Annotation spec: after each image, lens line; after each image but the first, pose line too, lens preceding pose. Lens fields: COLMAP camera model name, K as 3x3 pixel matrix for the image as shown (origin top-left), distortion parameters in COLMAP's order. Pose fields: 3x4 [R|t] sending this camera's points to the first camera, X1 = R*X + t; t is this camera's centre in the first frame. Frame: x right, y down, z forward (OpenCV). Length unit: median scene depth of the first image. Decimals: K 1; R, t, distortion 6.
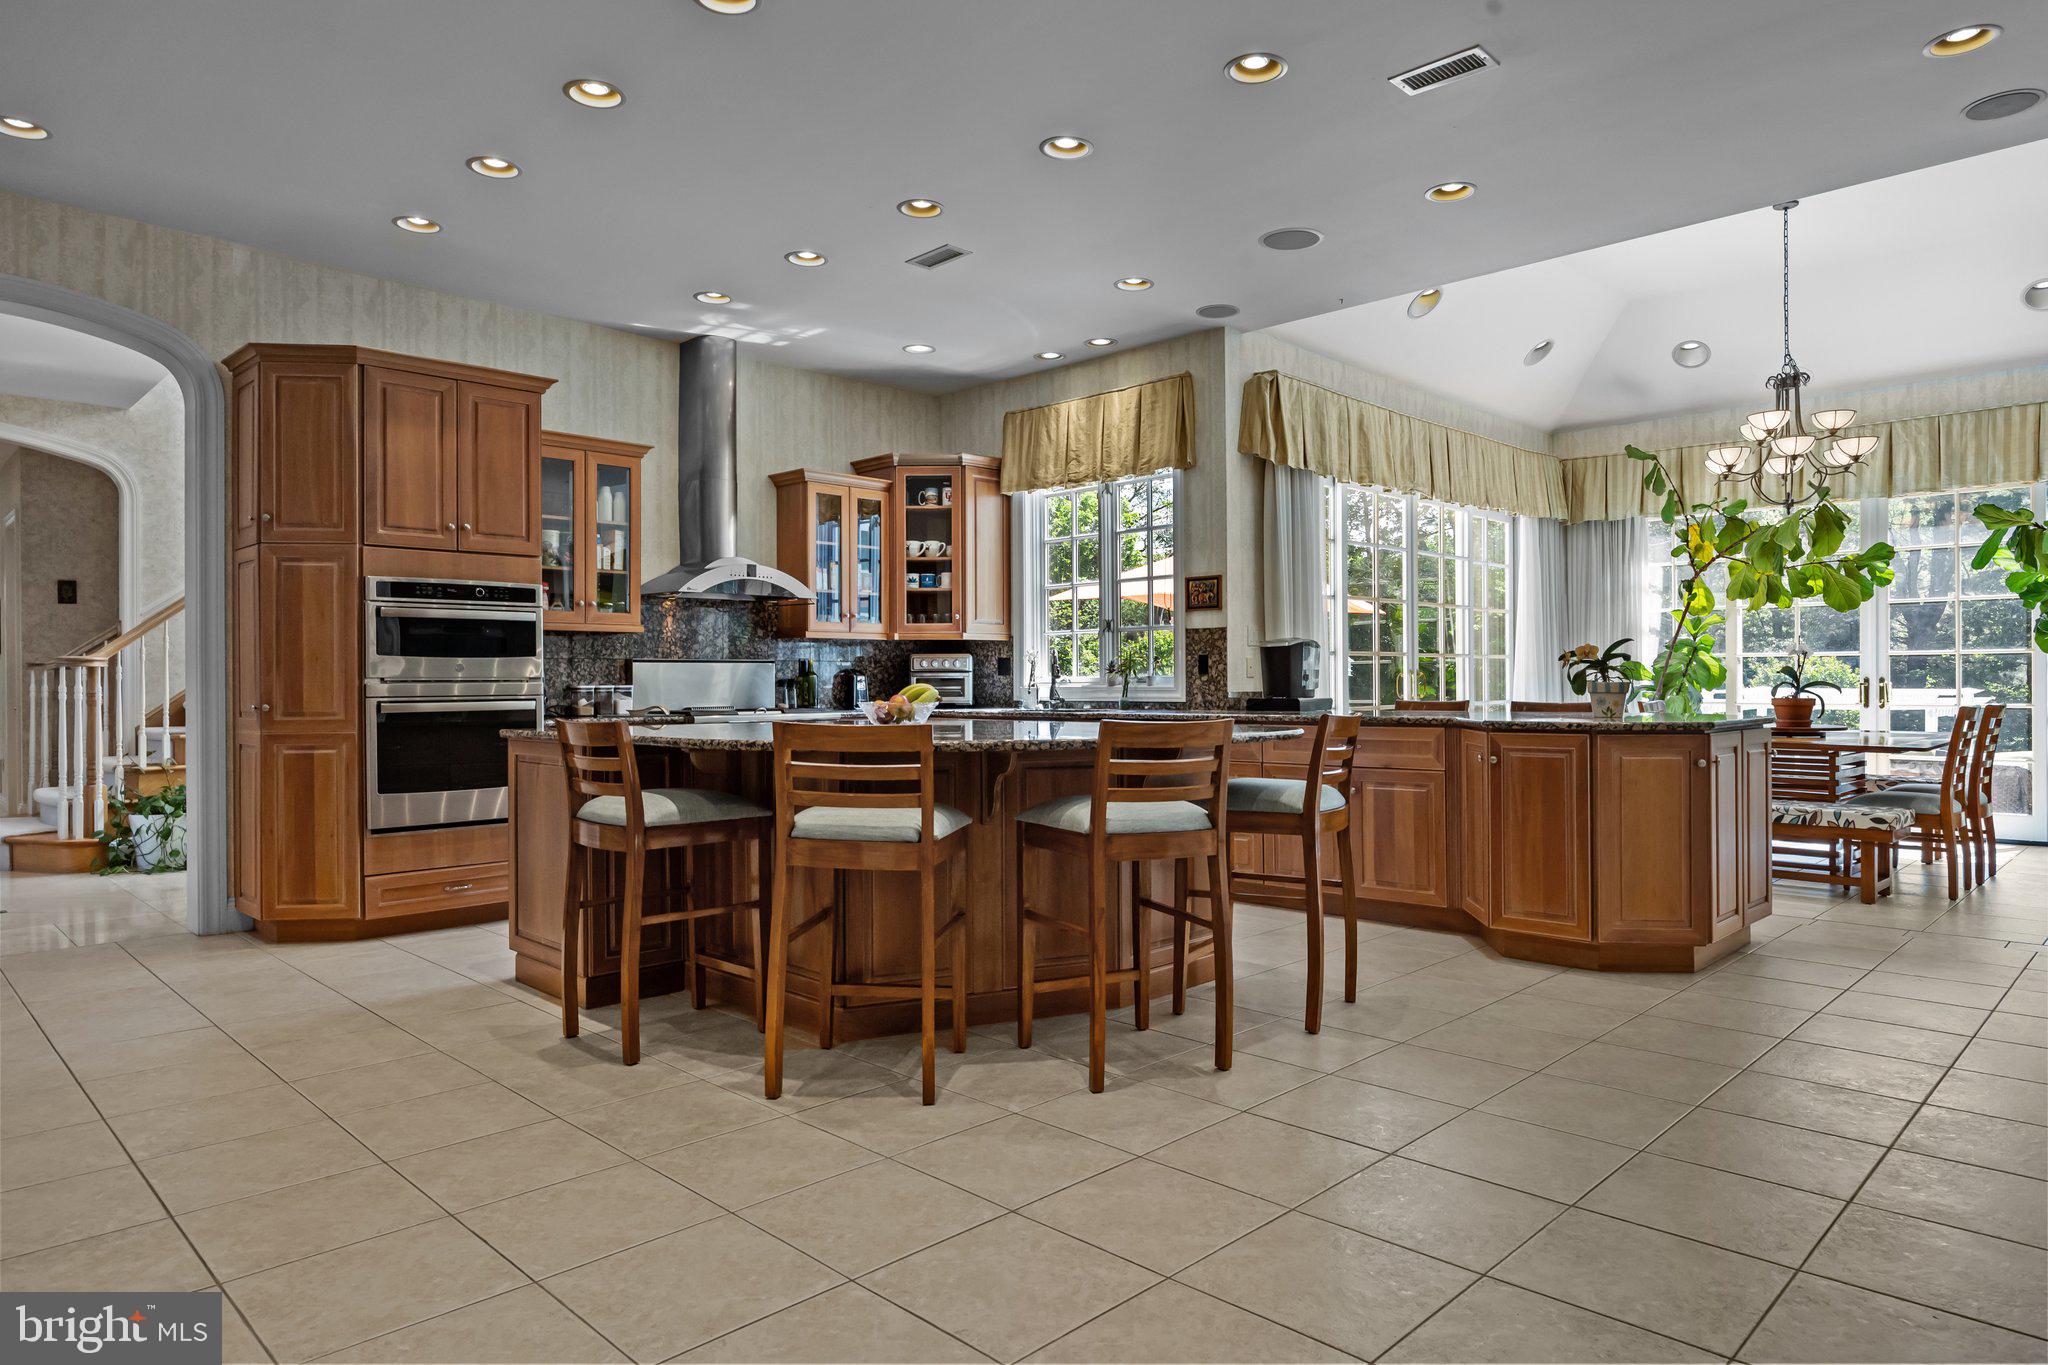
lens RADIAL K [[1224.0, 0, 1033.4], [0, 1224.0, 684.3], [0, 0, 1]] dist [-0.012357, 0.003072]
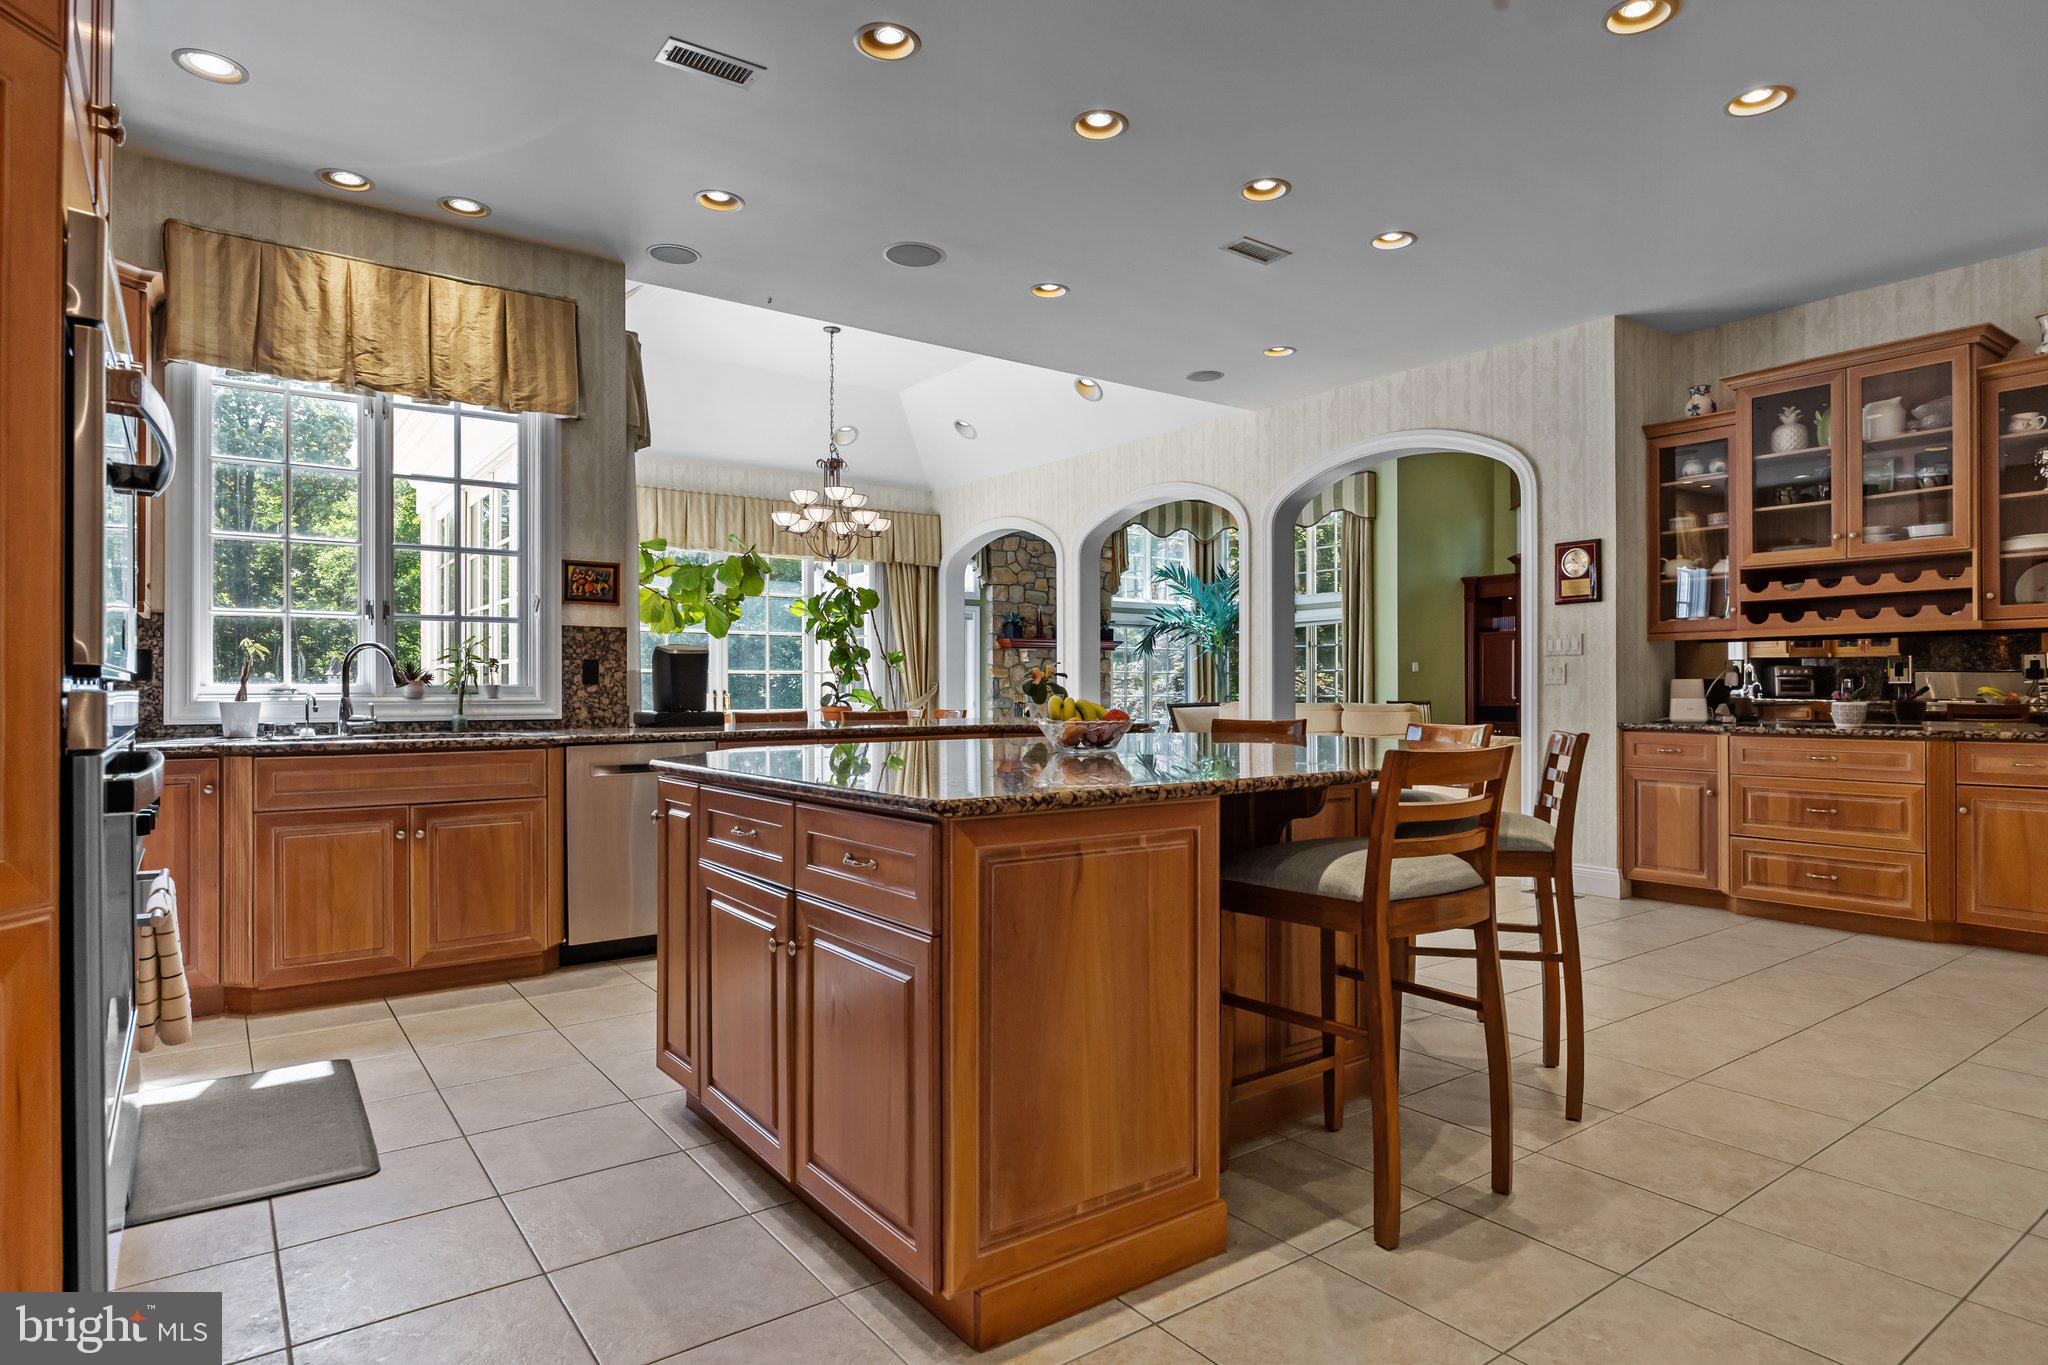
lens RADIAL K [[1132.0, 0, 1029.1], [0, 1132.0, 687.7], [0, 0, 1]] dist [-0.004406, 0.000099]
pose [[0.153041, 0.007746, 0.988189, -0.492647], [0.000237, 0.999969, -0.007875, 0.000135], [-0.988220, 0.001440, 0.153034, 0.541820]]
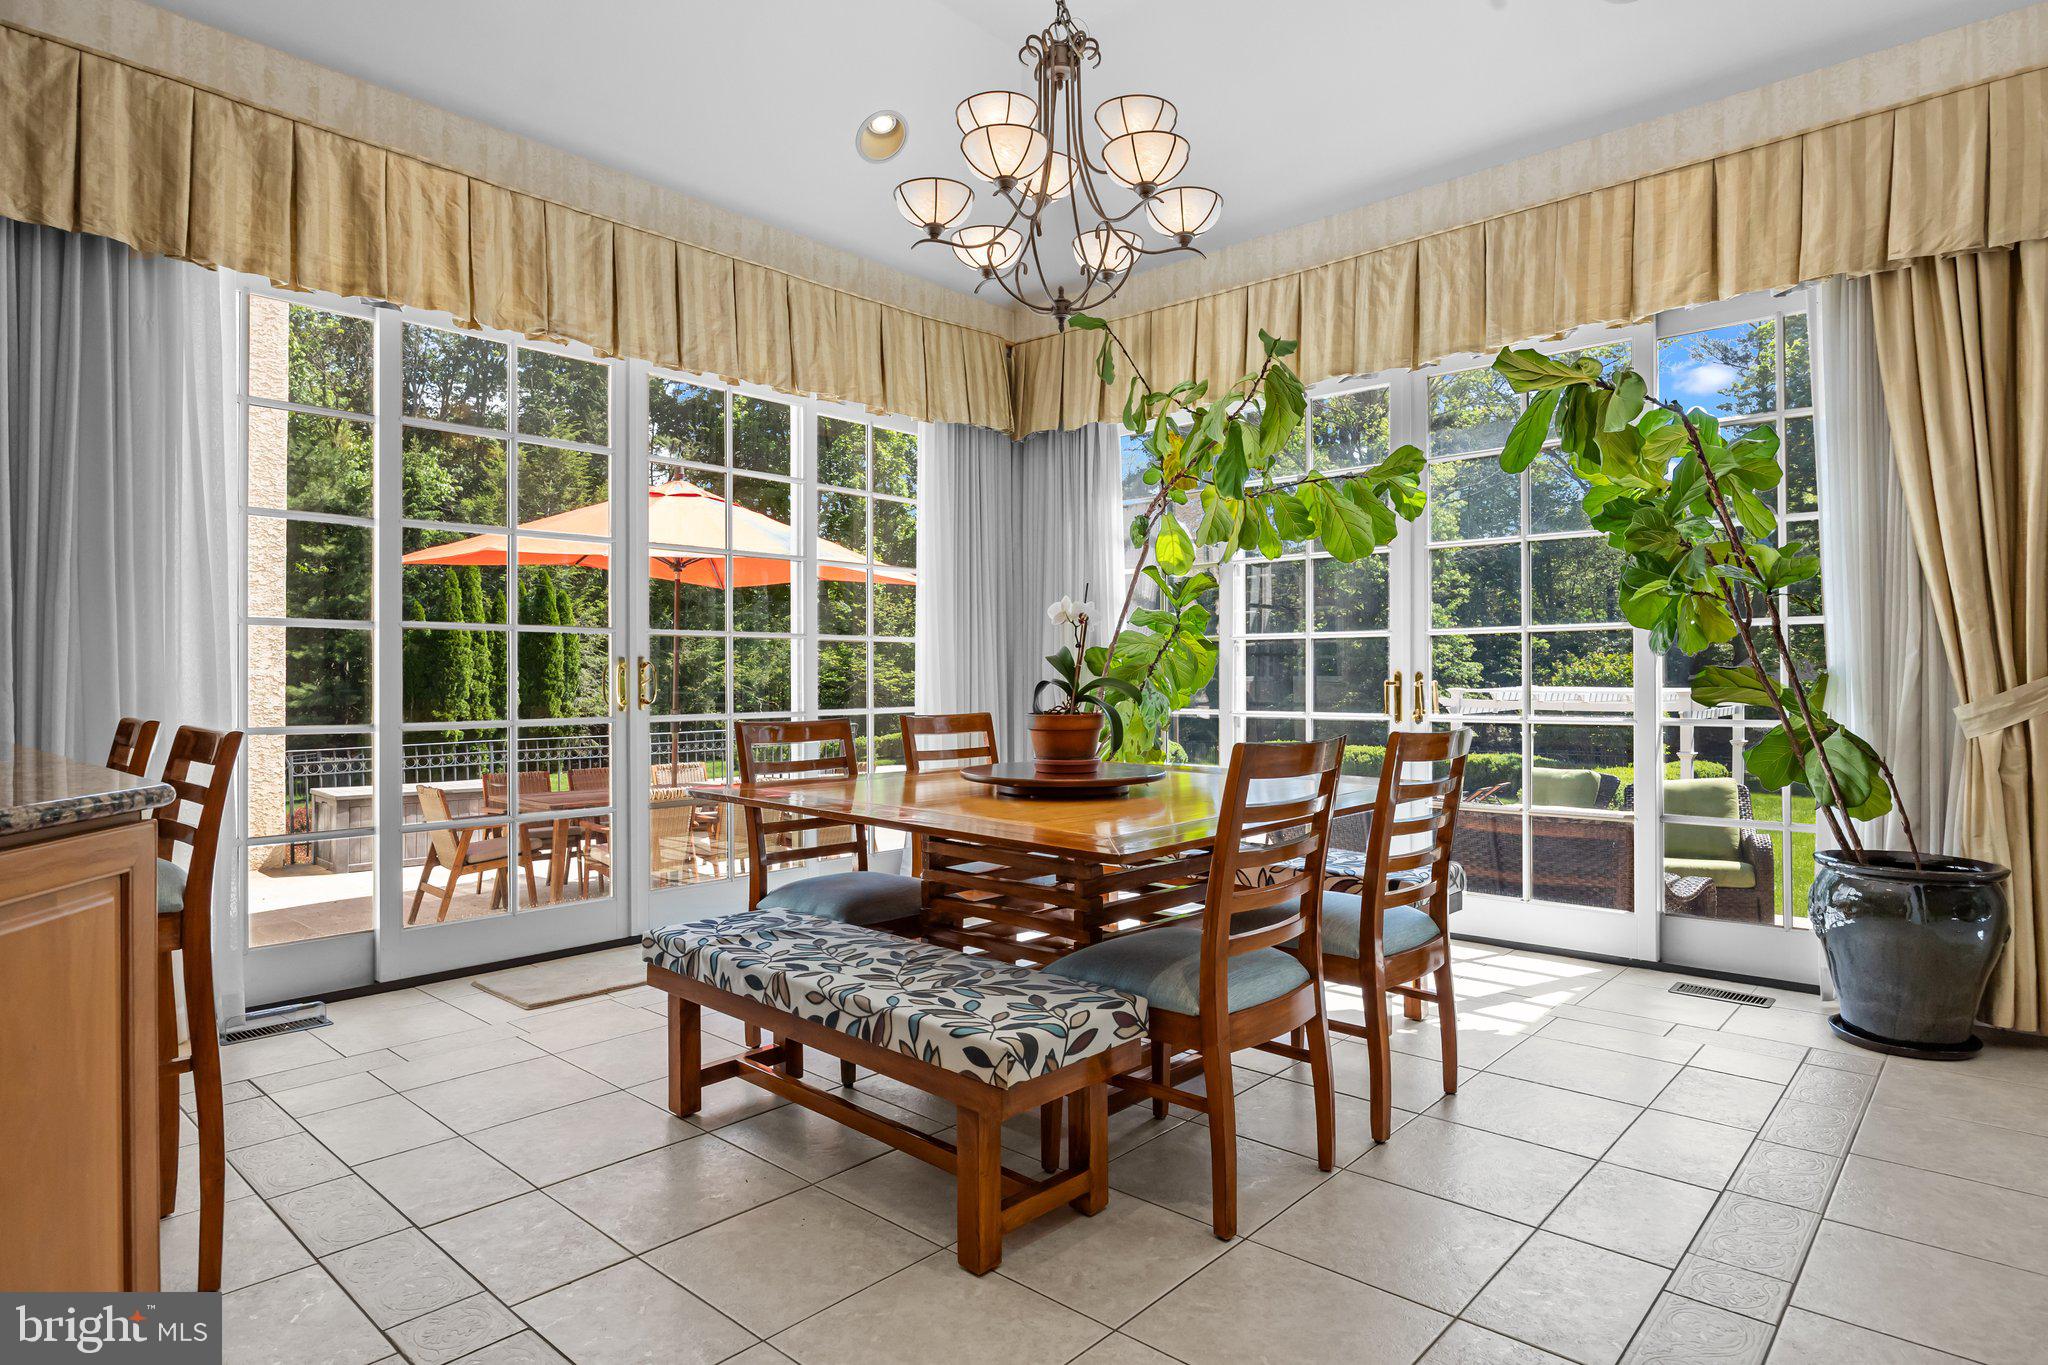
lens RADIAL K [[1132.0, 0, 1026.9], [0, 1132.0, 675.9], [0, 0, 1]] dist [-0.004406, 0.000099]
pose [[0.998657, 0.003603, 0.051685, 0.521816], [-0.003394, 0.999986, -0.004117, -0.001439], [-0.051699, 0.003936, 0.998655, 0.495326]]
